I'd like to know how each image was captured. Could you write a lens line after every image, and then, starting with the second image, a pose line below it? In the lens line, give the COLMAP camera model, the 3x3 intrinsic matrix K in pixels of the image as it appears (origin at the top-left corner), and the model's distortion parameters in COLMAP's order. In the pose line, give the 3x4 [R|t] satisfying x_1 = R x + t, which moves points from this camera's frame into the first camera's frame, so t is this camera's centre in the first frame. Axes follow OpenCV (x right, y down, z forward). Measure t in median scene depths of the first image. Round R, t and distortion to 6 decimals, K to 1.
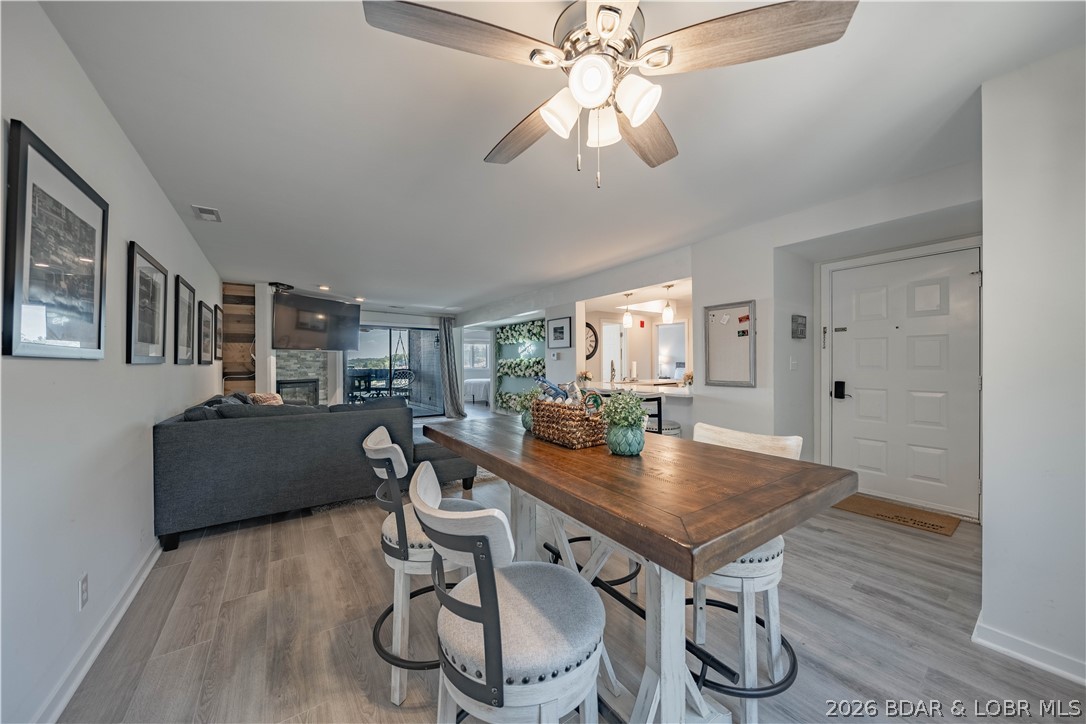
lens RADIAL K [[370.8, 0, 544.3], [0, 370.8, 364.6], [0, 0, 1]] dist [-0.004819, -0.000481]
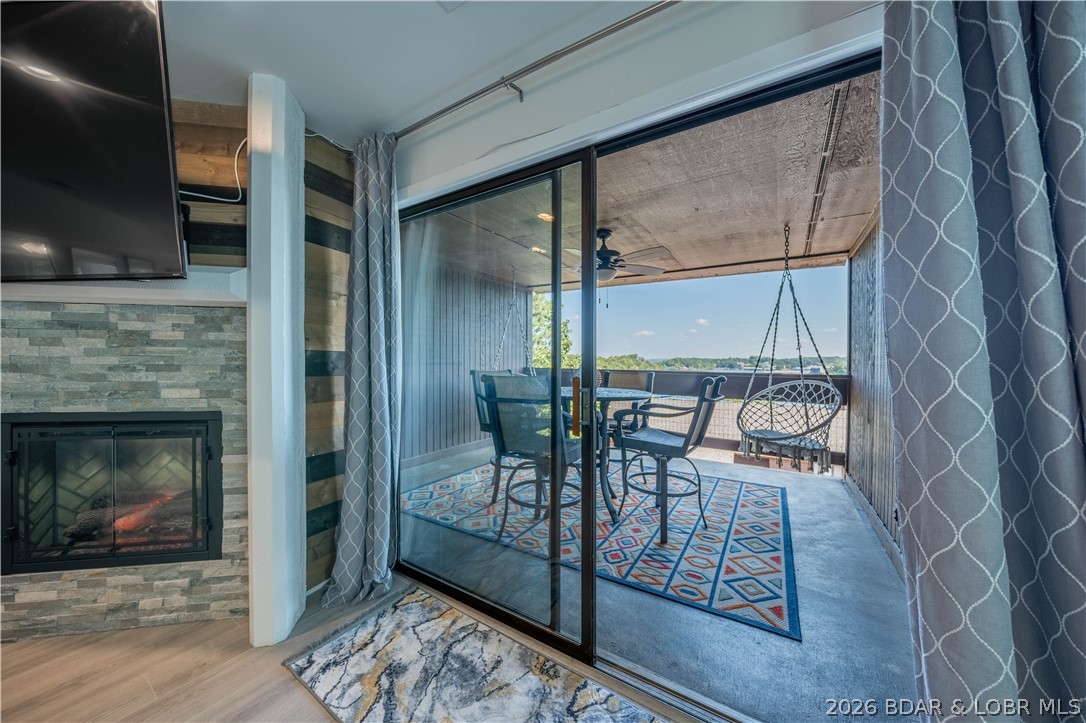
lens RADIAL K [[375.2, 0, 545.2], [0, 375.2, 365.2], [0, 0, 1]] dist [-0.003697, -0.000144]
pose [[0.370685, 0.013705, -0.928658, -0.284258], [-0.006068, 0.999906, 0.012334, 0.001107], [0.928739, 0.001063, 0.370733, 1.129346]]
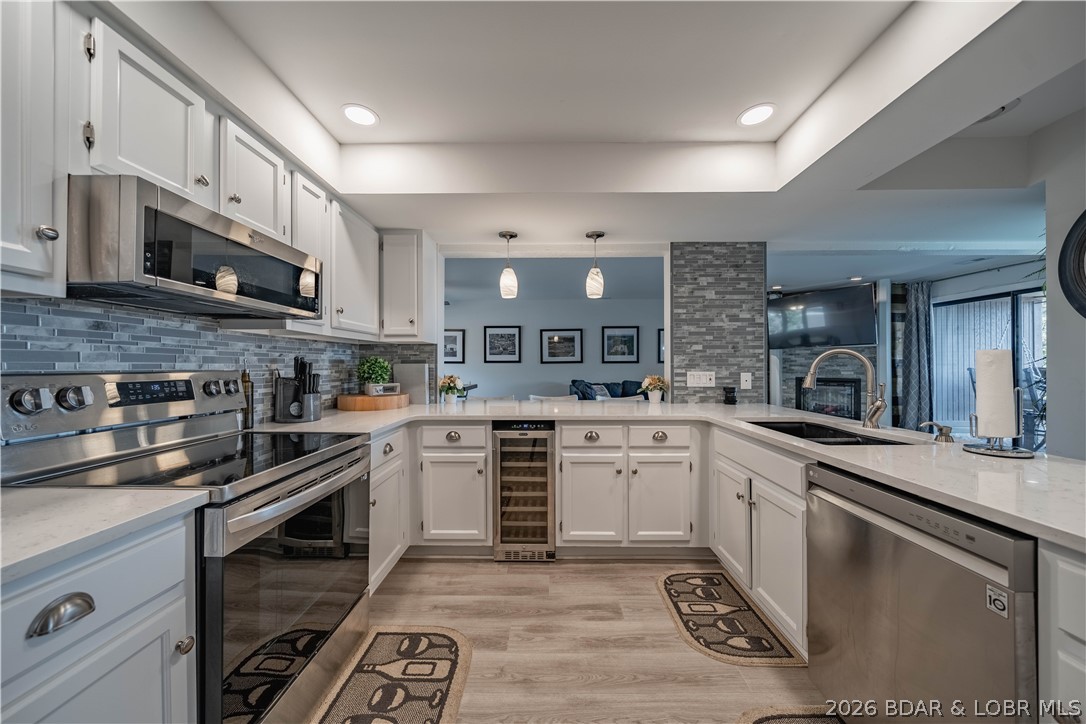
lens RADIAL K [[377.8, 0, 545.0], [0, 377.8, 365.4], [0, 0, 1]] dist [-0.005434, -0.000193]
pose [[-0.593284, 0.008432, -0.804949, 0.528578], [0.006341, 0.999963, 0.005801, -0.002214], [0.804968, -0.001662, -0.593315, 0.941295]]
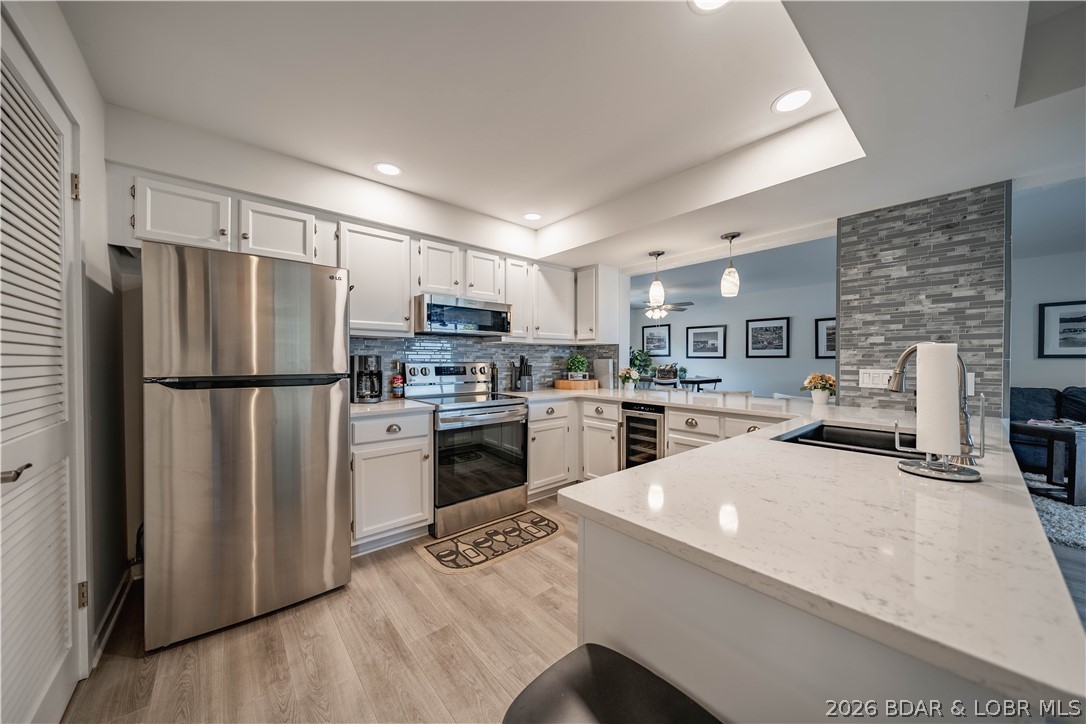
lens RADIAL K [[375.2, 0, 545.2], [0, 375.2, 365.7], [0, 0, 1]] dist [-0.003697, -0.000144]
pose [[-0.996067, 0.006073, -0.088393, 0.412082], [0.004677, 0.999861, 0.015993, -0.002012], [0.088478, 0.015516, -0.995957, 1.150357]]
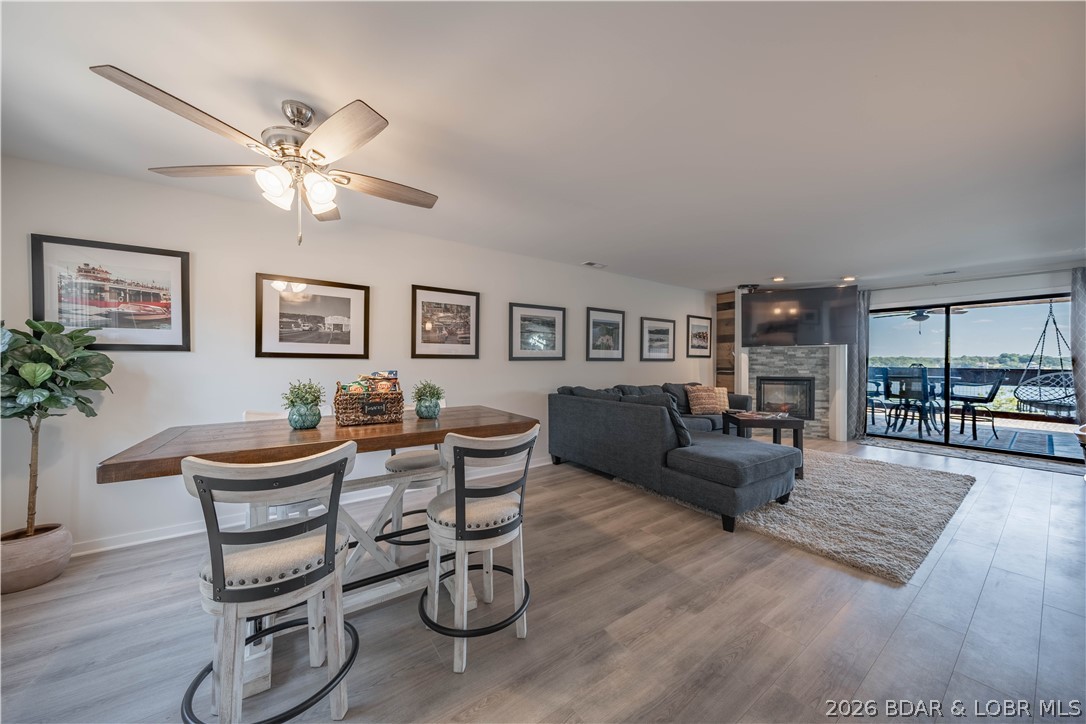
lens RADIAL K [[370.8, 0, 544.3], [0, 370.8, 364.6], [0, 0, 1]] dist [-0.004819, -0.000481]
pose [[-0.006557, 0.009868, -0.999930, 0.293882], [-0.001150, 0.999951, 0.009876, -0.000373], [0.999978, 0.001214, -0.006545, 0.355511]]
